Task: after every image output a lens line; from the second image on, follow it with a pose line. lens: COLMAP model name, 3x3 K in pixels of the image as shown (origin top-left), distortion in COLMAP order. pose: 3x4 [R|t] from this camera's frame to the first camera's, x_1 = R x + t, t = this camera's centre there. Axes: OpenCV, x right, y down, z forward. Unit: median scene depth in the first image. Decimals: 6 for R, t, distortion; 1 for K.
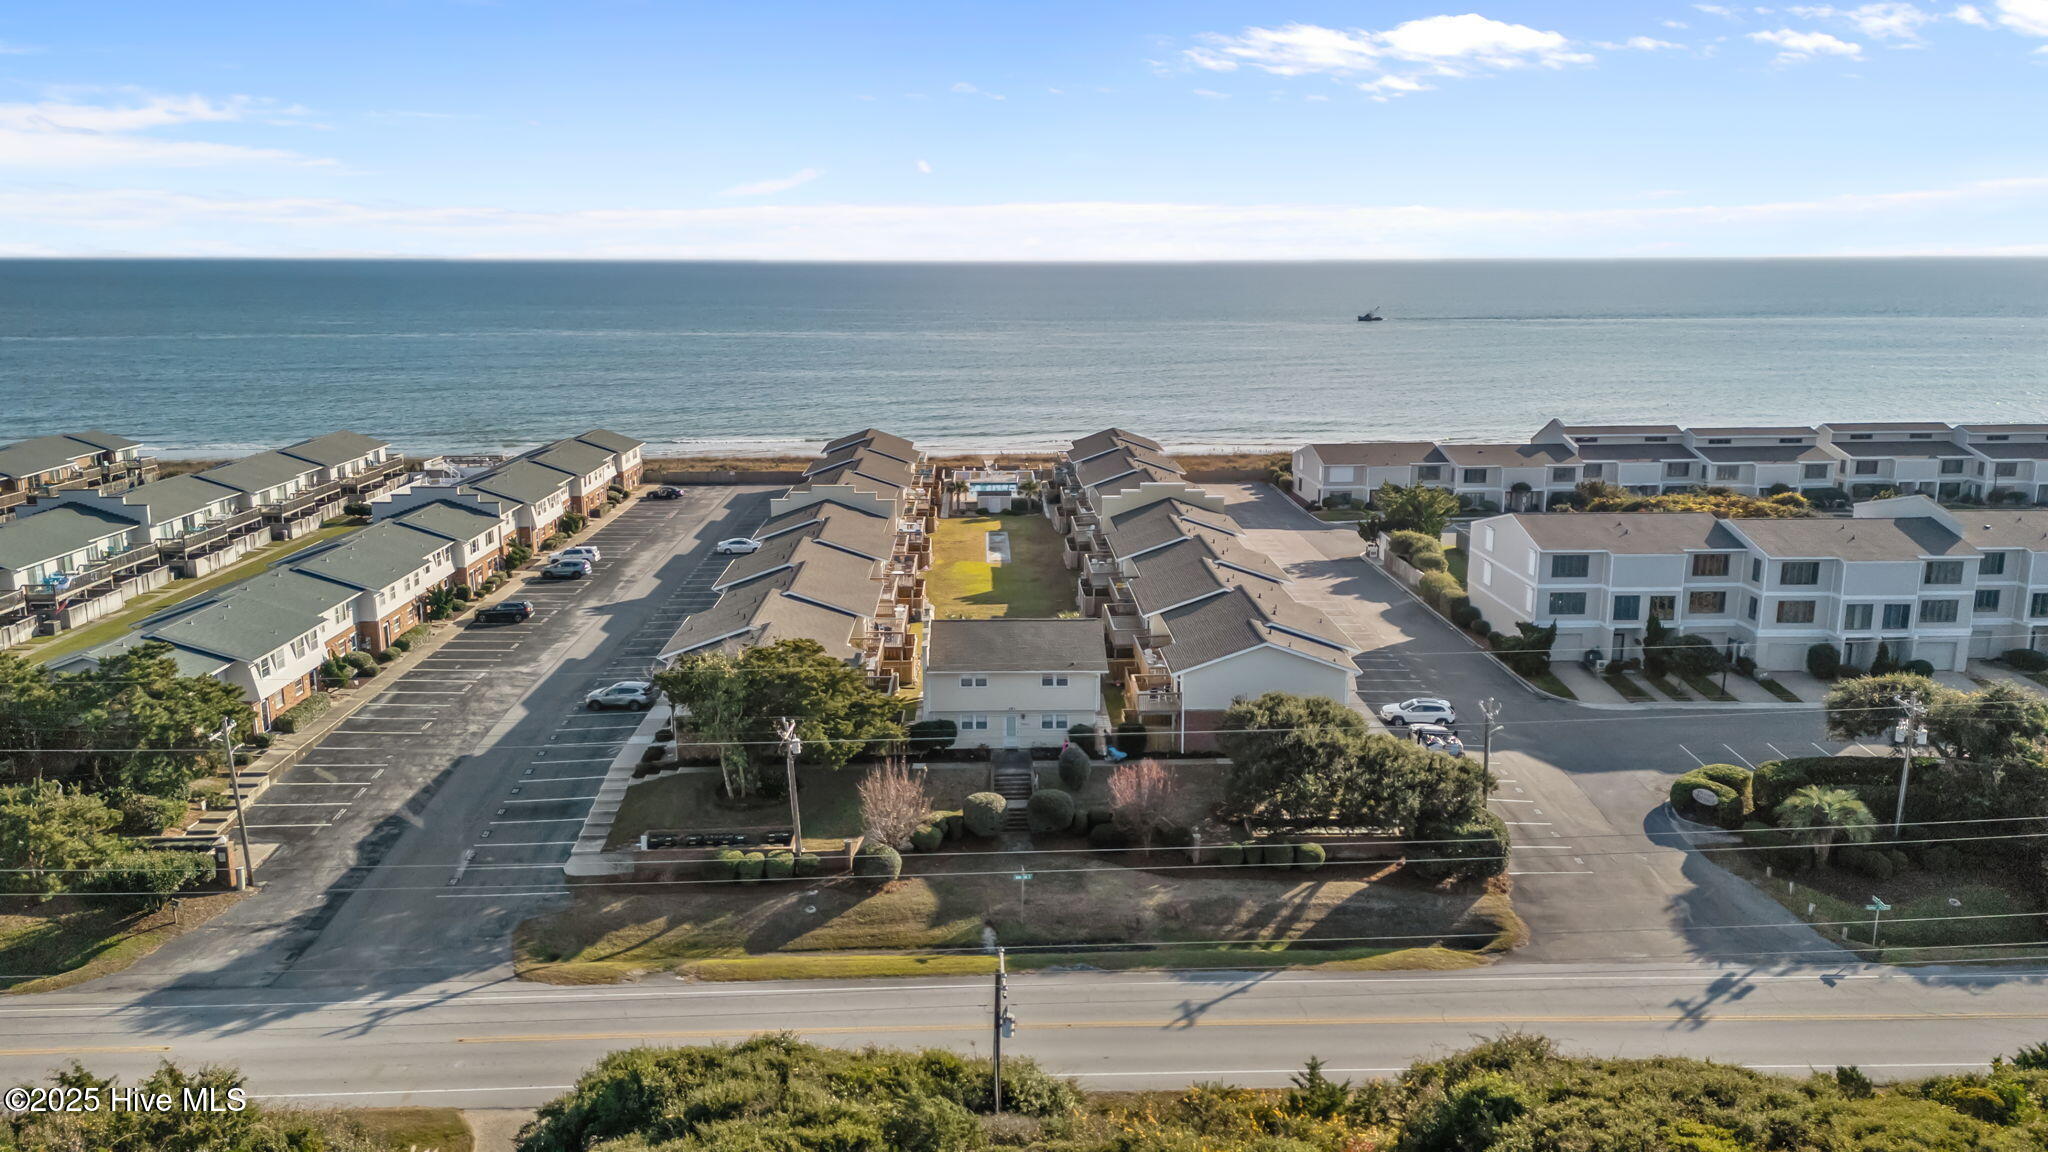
lens RADIAL K [[1527.9, 0, 1024.0], [0, 1527.9, 576.0], [0, 0, 1]] dist [0.002225, 0.000672]
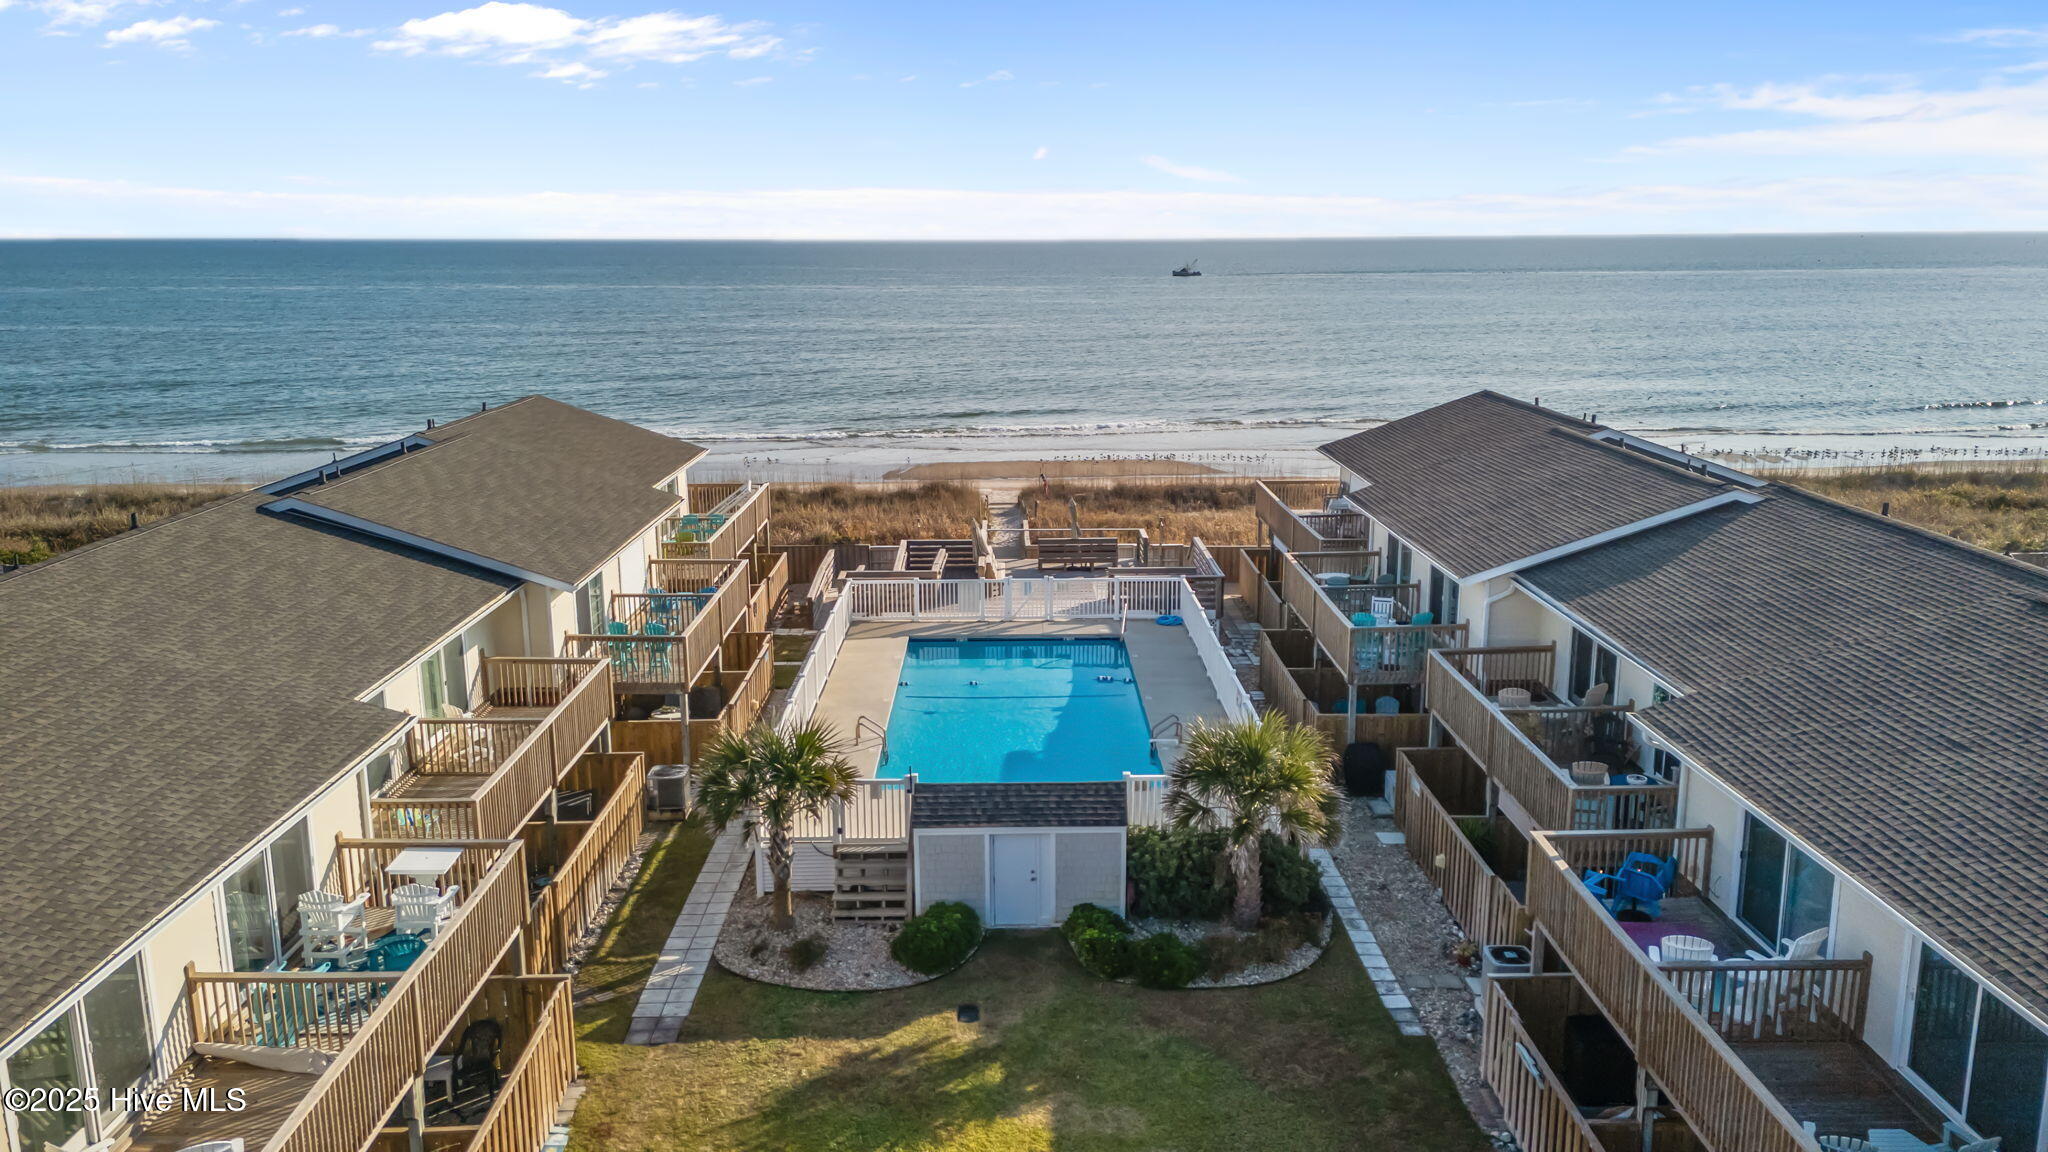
lens RADIAL K [[1527.9, 0, 1024.0], [0, 1527.9, 576.0], [0, 0, 1]] dist [0.002225, 0.000672]
pose [[0.999724, 0.000291, -0.023489, -0.015096], [0.000310, 0.999672, 0.025594, -0.080296], [0.023488, -0.025594, 0.999396, 0.846514]]
